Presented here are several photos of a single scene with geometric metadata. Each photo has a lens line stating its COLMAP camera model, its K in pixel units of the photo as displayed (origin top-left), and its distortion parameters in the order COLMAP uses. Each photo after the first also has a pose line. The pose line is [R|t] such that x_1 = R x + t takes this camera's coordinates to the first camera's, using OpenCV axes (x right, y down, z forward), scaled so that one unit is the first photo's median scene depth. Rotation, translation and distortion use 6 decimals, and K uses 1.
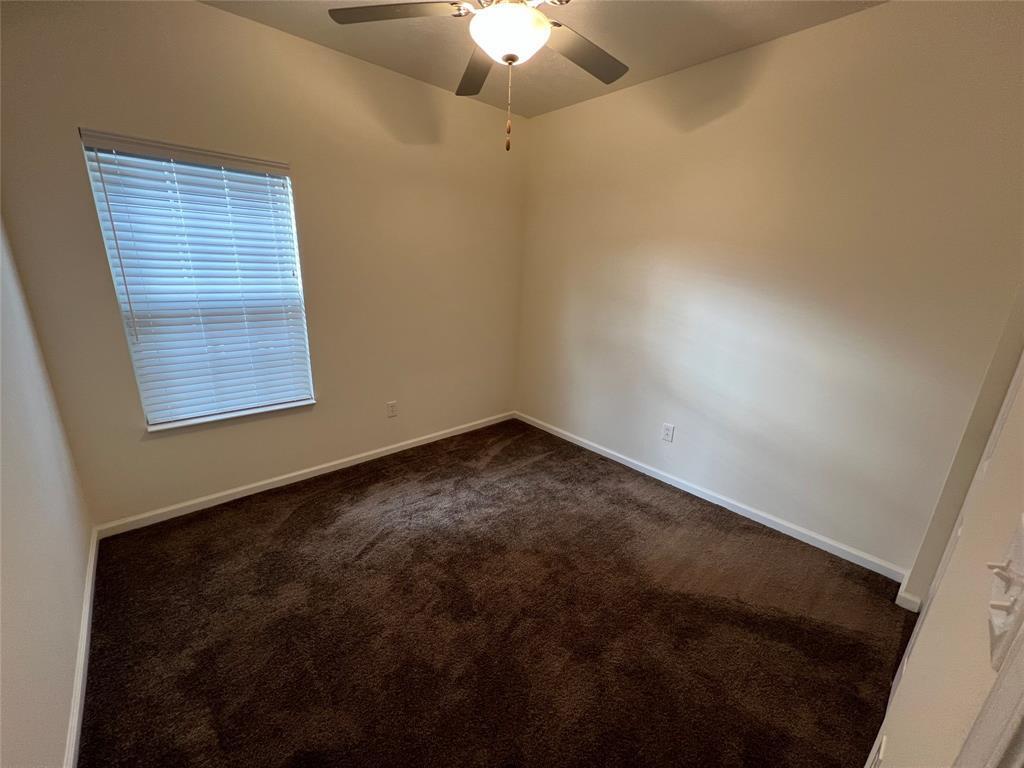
lens RADIAL K [[409.0, 0, 512.0], [0, 409.0, 384.0], [0, 0, 1]] dist [-0.002189, -0.000340]
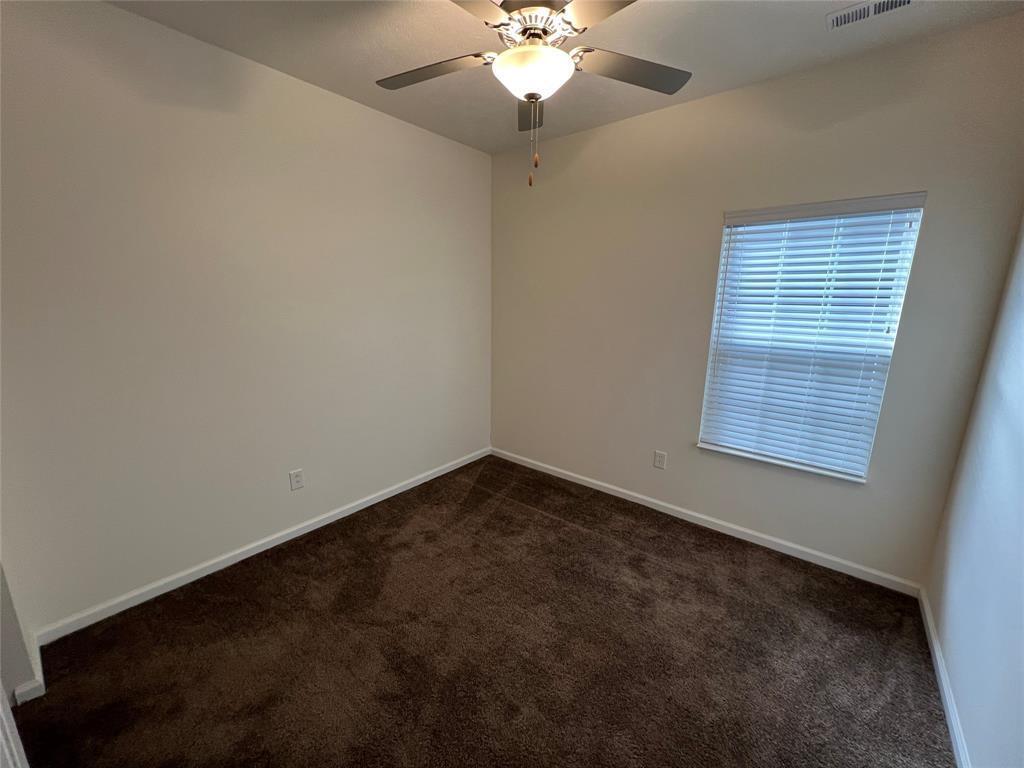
lens RADIAL K [[409.0, 0, 512.0], [0, 409.0, 384.0], [0, 0, 1]] dist [-0.002189, -0.000340]
pose [[0.179482, 0.170817, -0.968818, 0.150552], [-0.290722, 0.950034, 0.113646, -0.034561], [0.939823, 0.261260, 0.220174, 0.146352]]
